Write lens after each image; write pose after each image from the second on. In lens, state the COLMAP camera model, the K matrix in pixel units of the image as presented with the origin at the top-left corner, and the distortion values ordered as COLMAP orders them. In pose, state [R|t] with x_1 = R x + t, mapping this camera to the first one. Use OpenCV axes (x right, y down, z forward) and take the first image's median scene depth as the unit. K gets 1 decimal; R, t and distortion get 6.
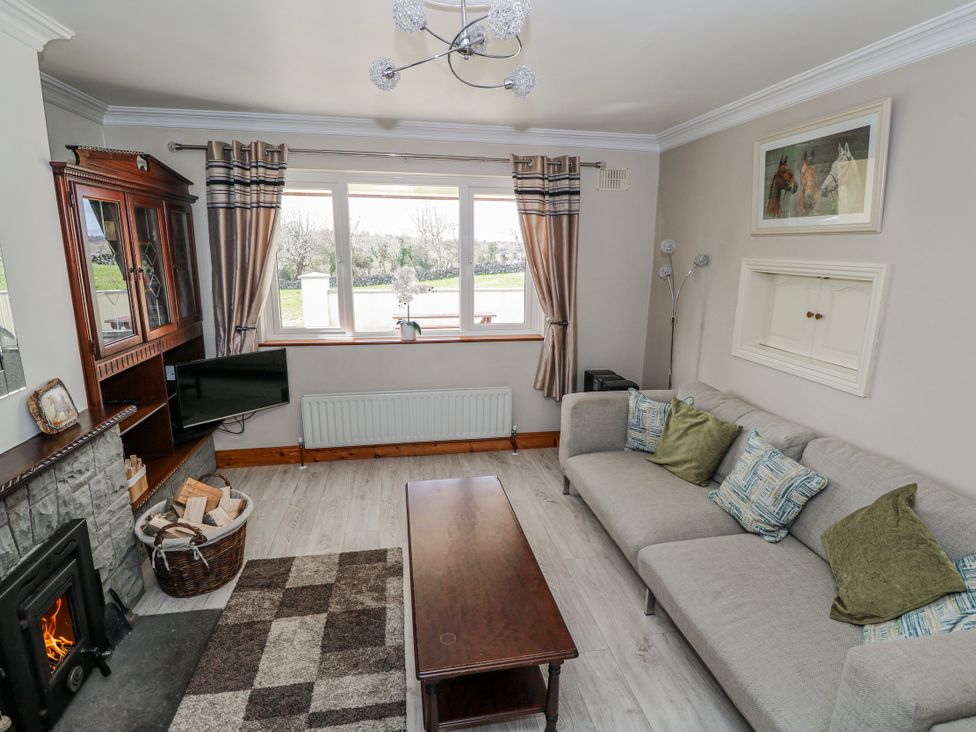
lens RADIAL K [[515.5, 0, 489.7], [0, 515.5, 361.3], [0, 0, 1]] dist [-0.001790, -0.008508]
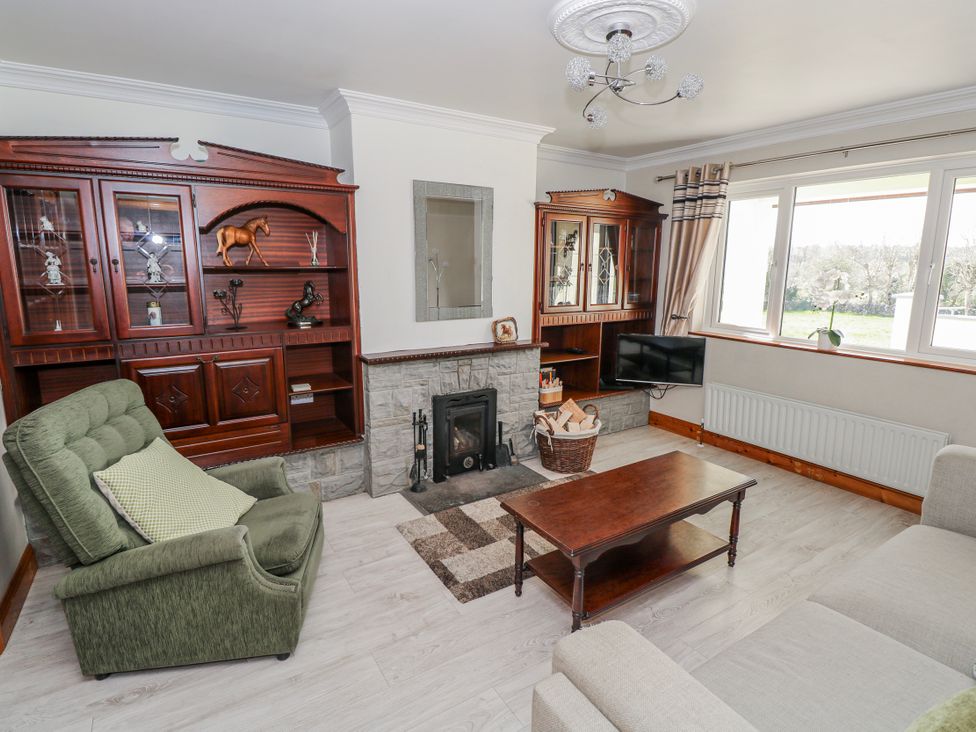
lens RADIAL K [[515.5, 0, 486.7], [0, 515.5, 362.5], [0, 0, 1]] dist [-0.001790, -0.008508]
pose [[0.361963, 0.167359, -0.917046, 0.546321], [-0.206401, 0.973724, 0.096235, 0.019810], [0.909055, 0.154446, 0.386995, 0.125053]]
